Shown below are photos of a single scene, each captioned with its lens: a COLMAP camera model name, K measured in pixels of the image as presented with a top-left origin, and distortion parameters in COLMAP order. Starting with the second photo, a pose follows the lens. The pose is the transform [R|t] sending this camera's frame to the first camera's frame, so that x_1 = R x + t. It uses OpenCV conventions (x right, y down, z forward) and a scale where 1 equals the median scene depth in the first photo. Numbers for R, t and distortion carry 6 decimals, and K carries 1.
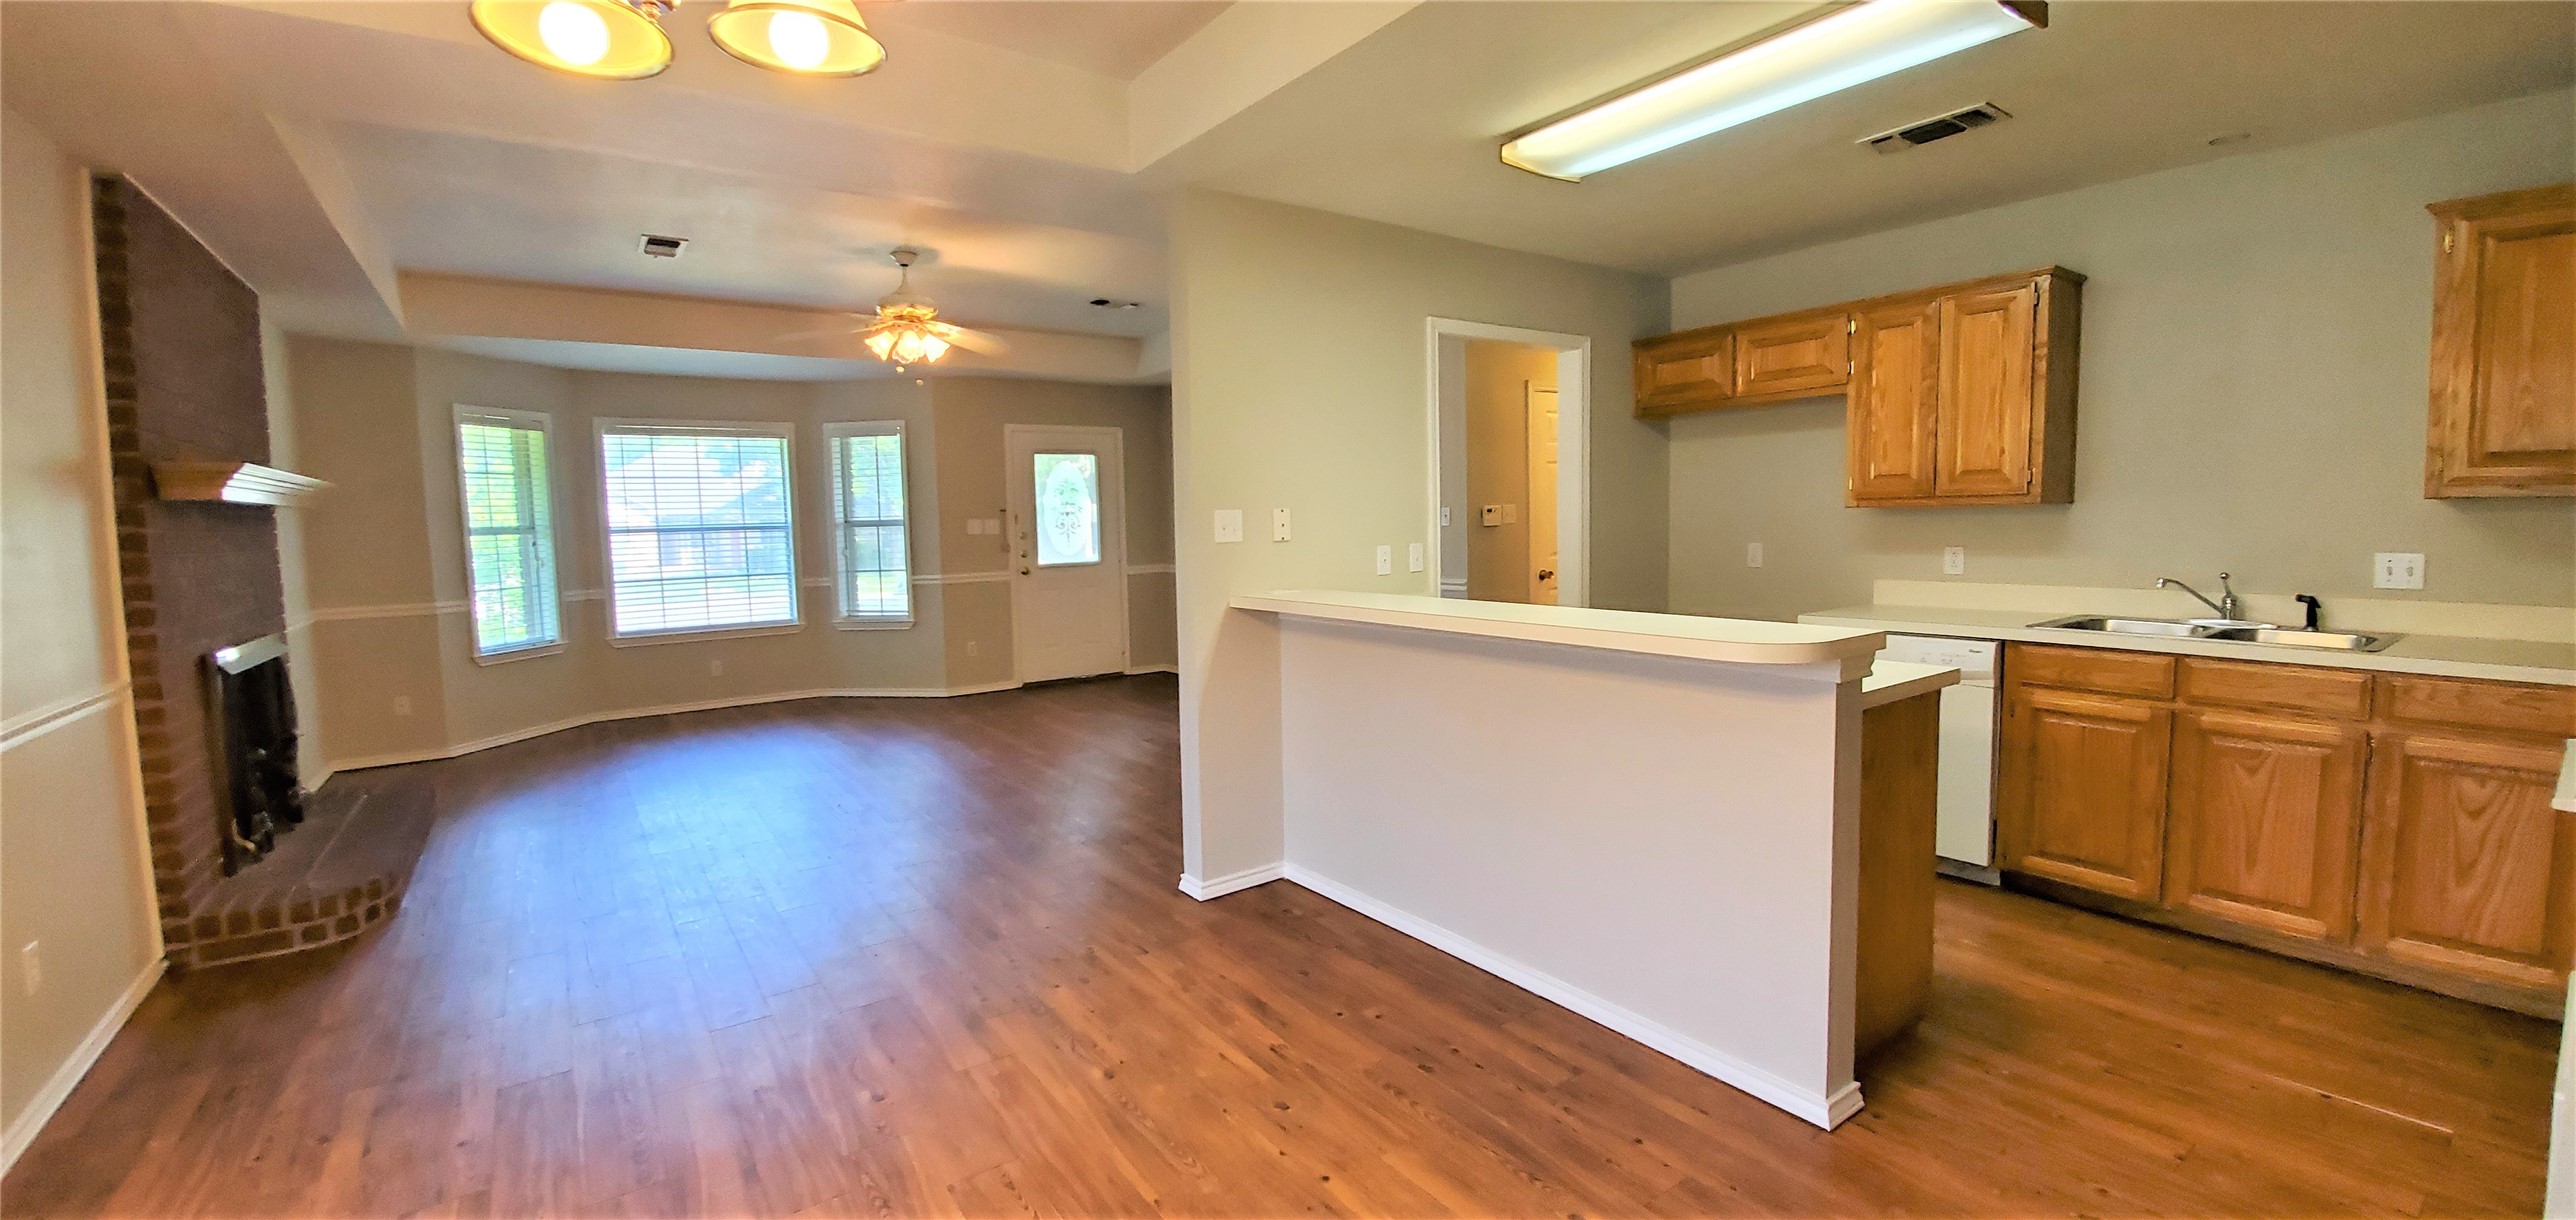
lens RADIAL K [[1017.0, 0, 1258.4], [0, 1017.0, 594.5], [0, 0, 1]] dist [0.009962, -0.016675]
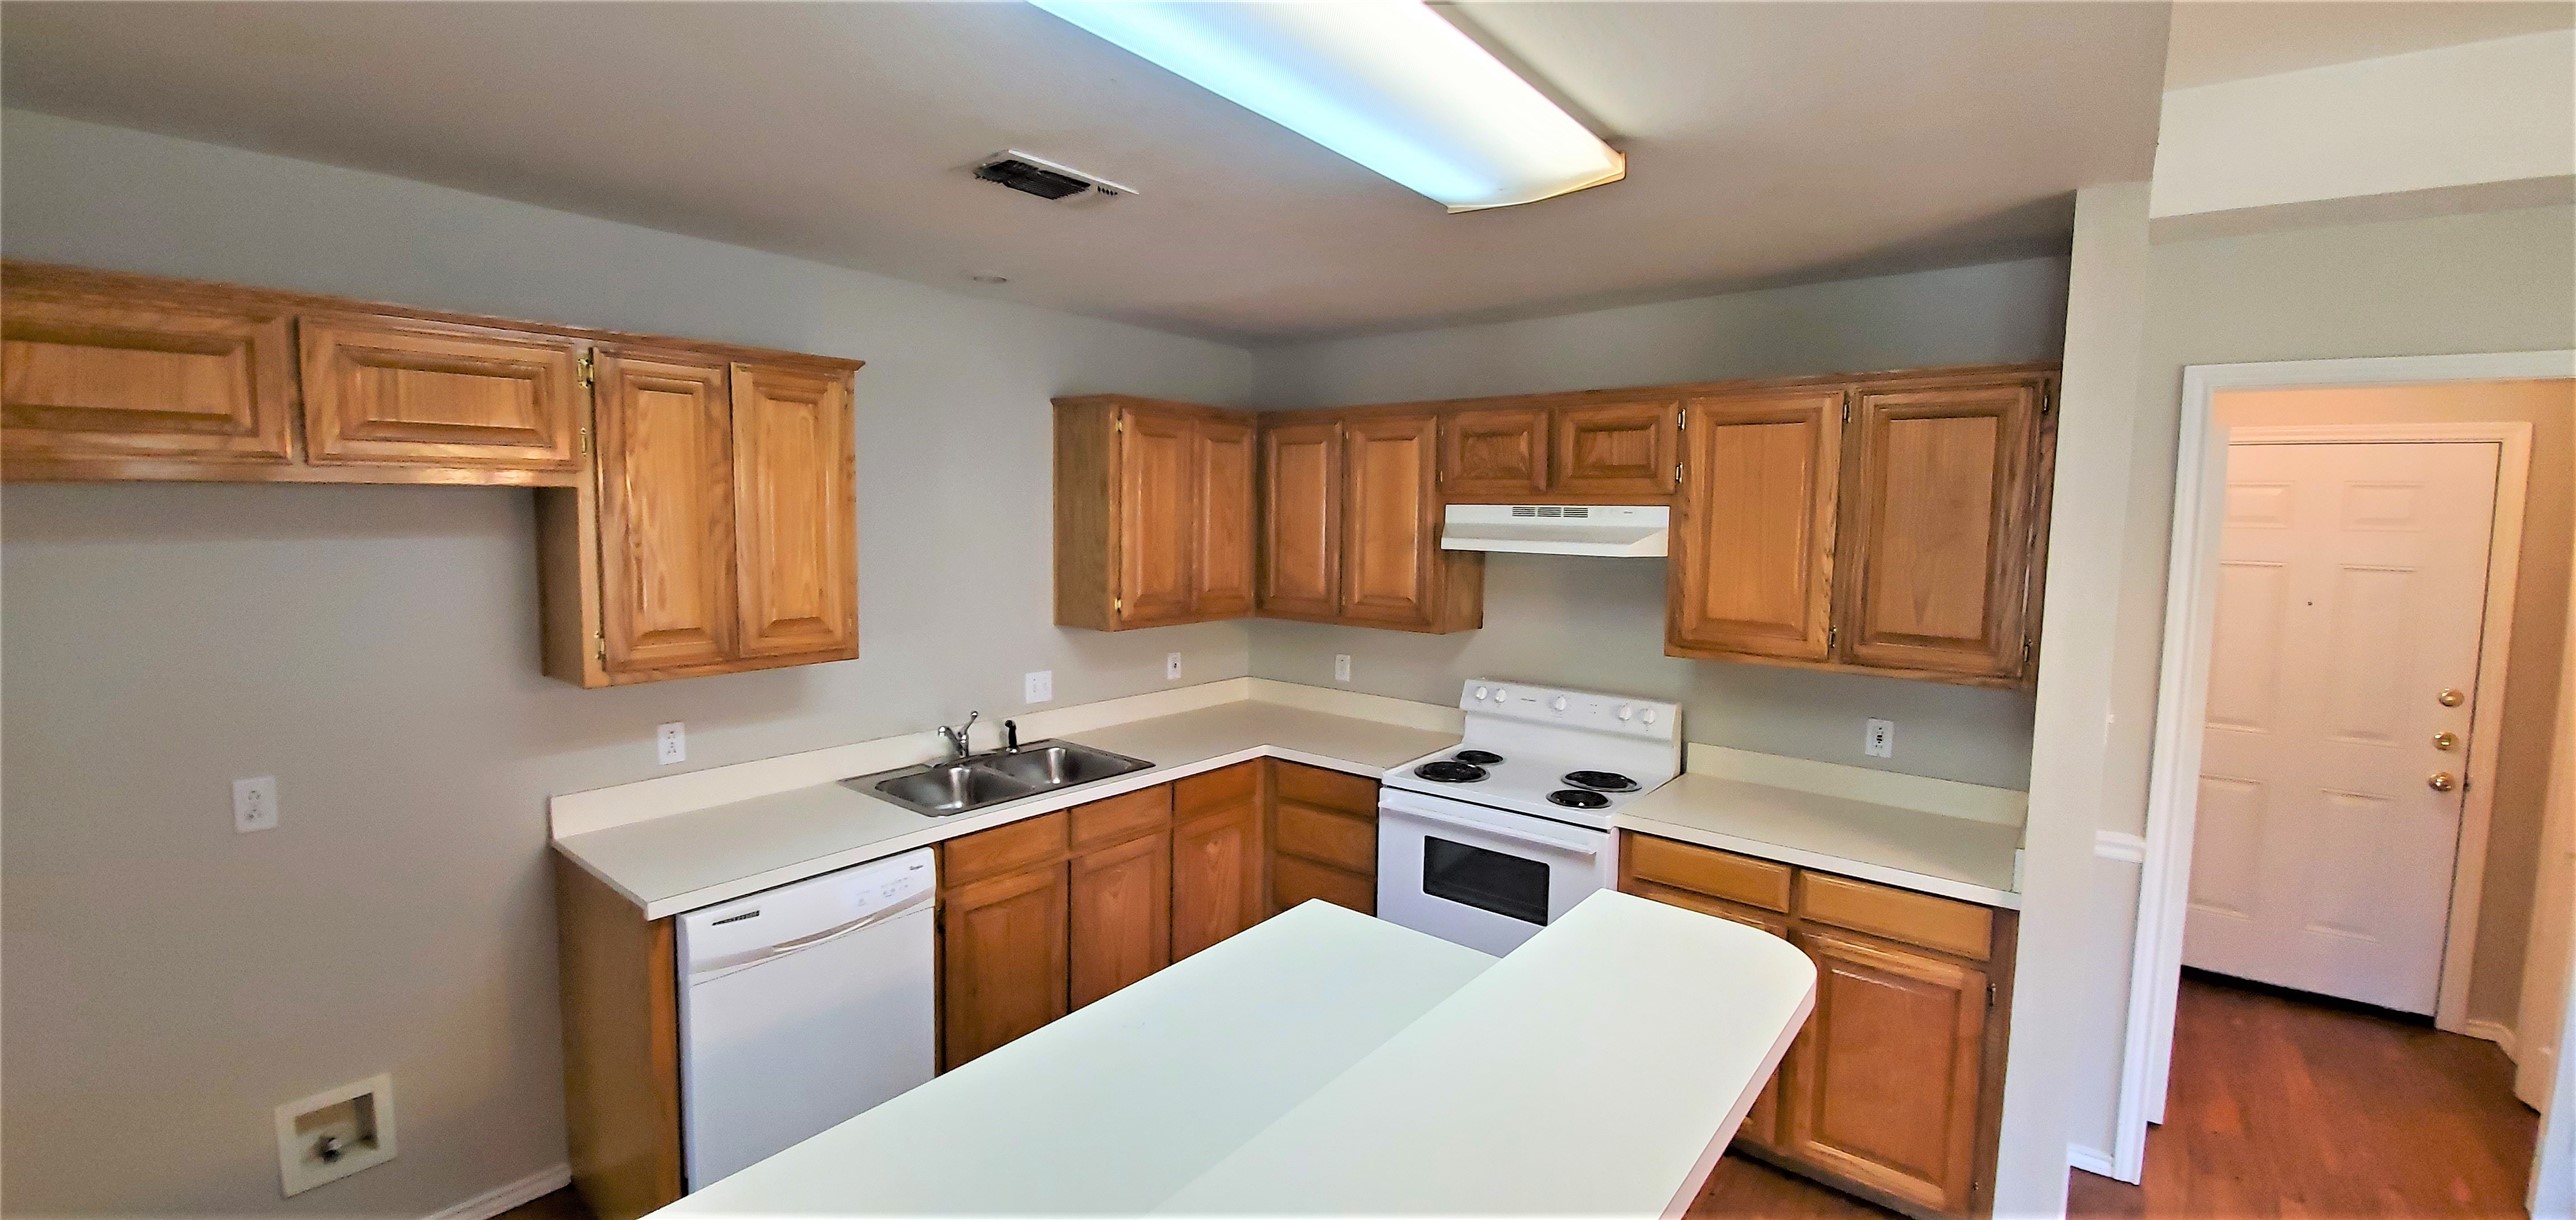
lens RADIAL K [[1017.0, 0, 1258.4], [0, 1017.0, 594.5], [0, 0, 1]] dist [0.009962, -0.016675]
pose [[-0.260861, -0.060371, 0.963487, -0.068761], [0.067547, 0.994455, 0.080600, -0.178580], [-0.963010, 0.086106, -0.255336, 0.884266]]
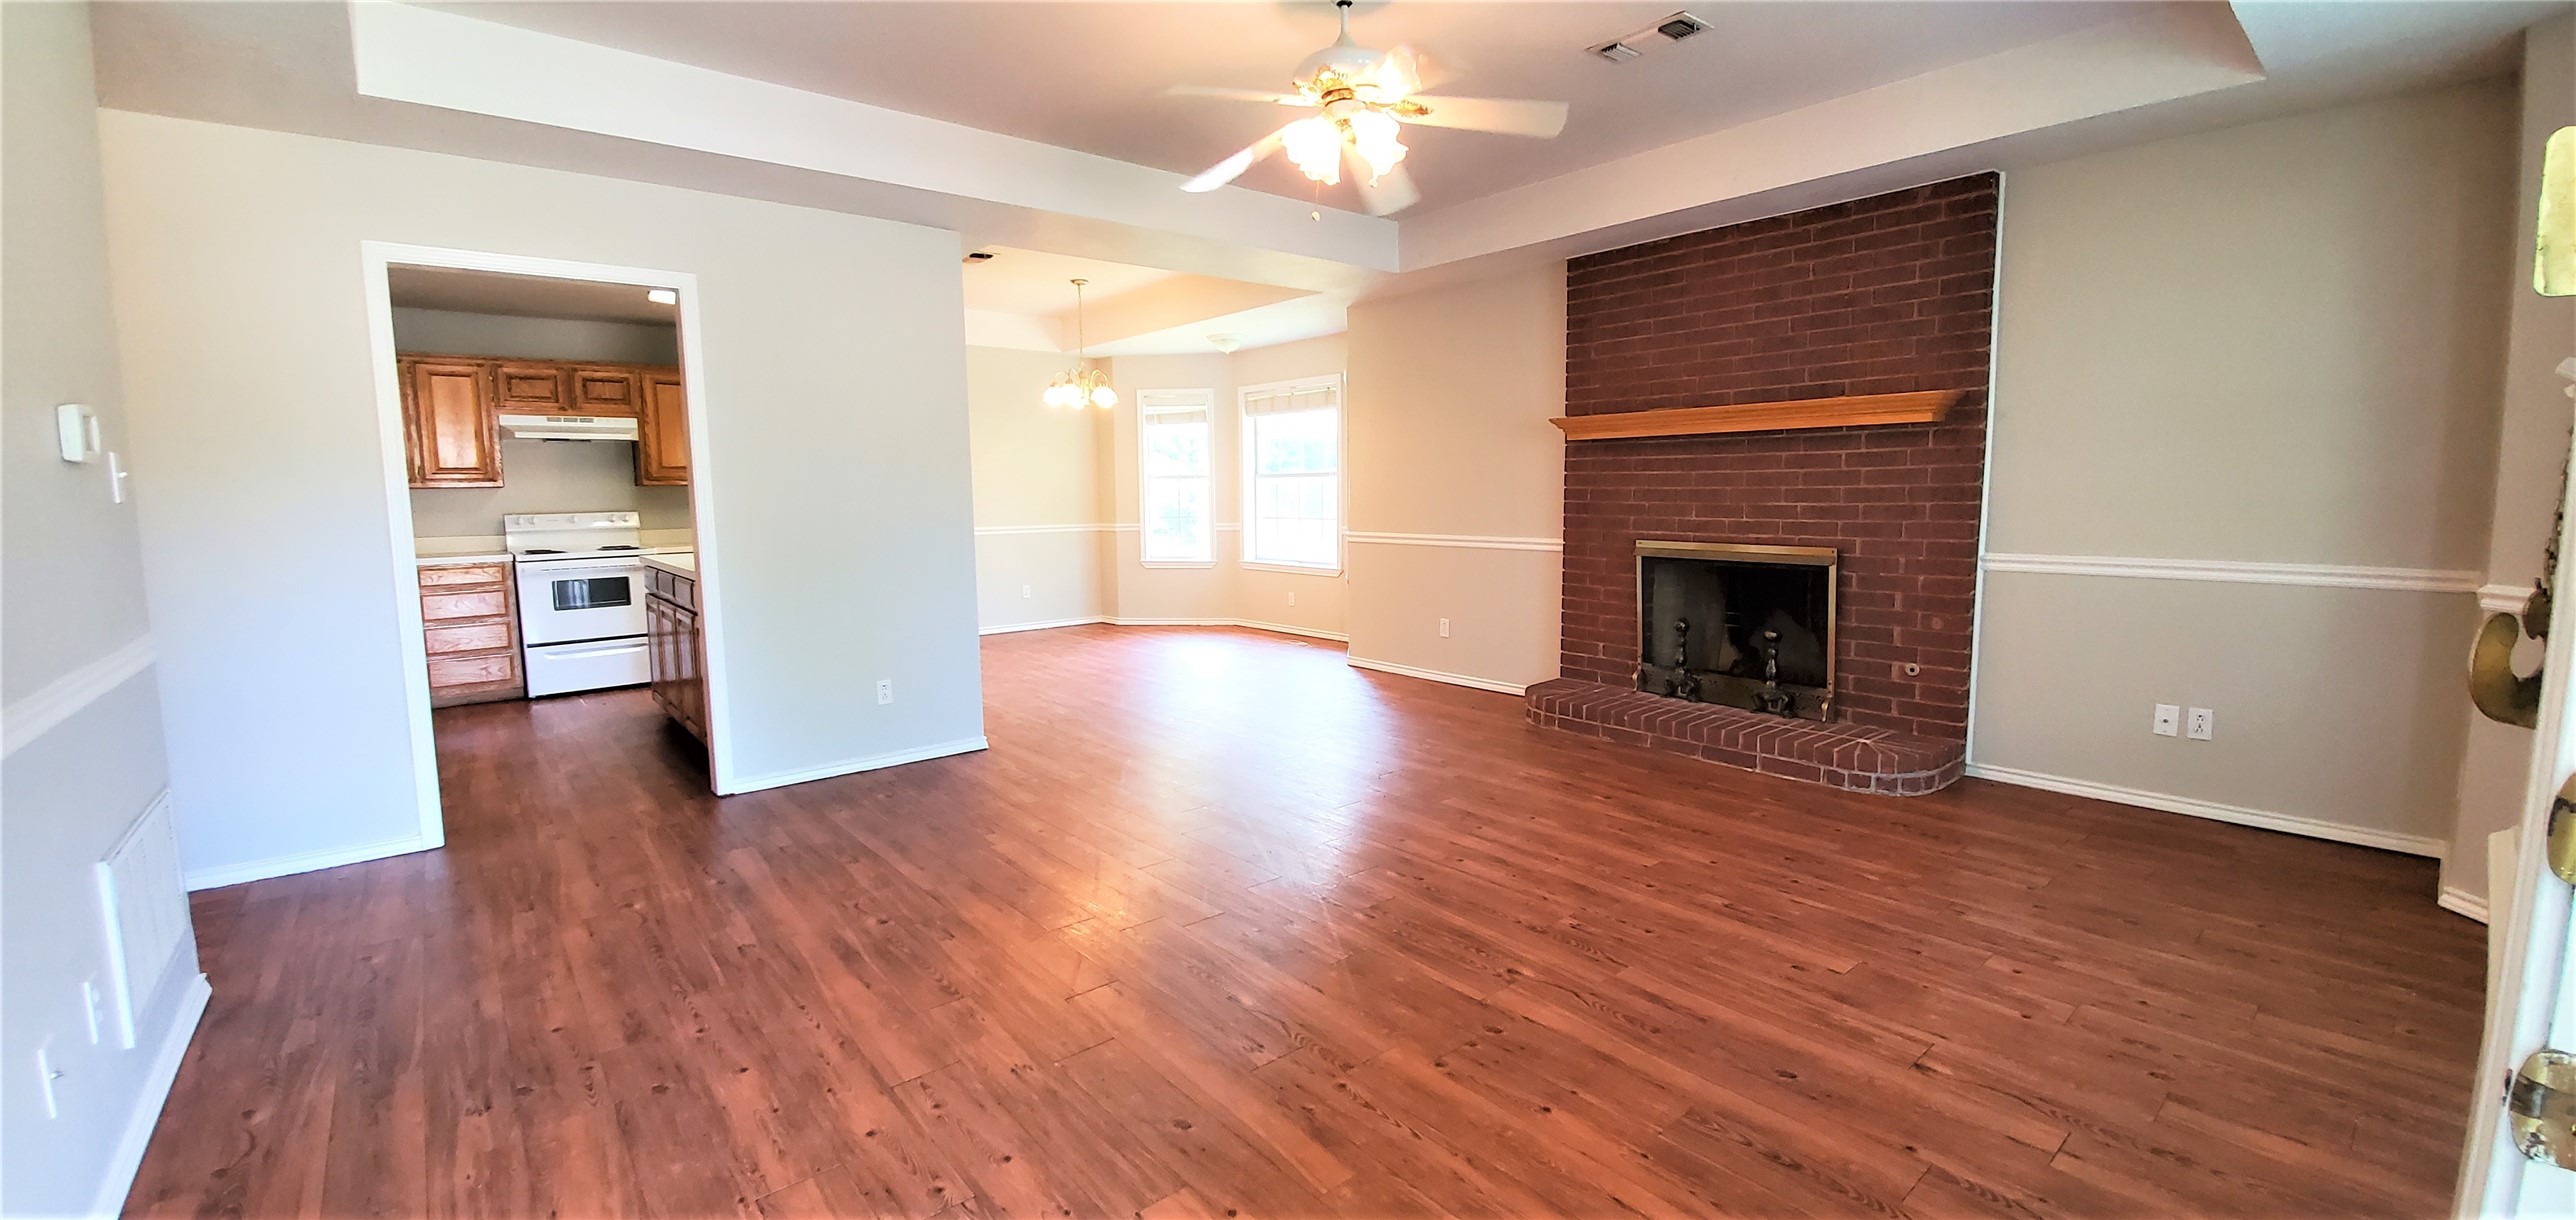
lens RADIAL K [[1017.0, 0, 1258.4], [0, 1017.0, 594.5], [0, 0, 1]] dist [0.009962, -0.016675]
pose [[-0.996961, 0.043343, -0.064733, -0.357443], [0.030516, 0.981807, 0.187412, -0.158142], [0.071678, 0.184867, -0.980146, 2.338731]]
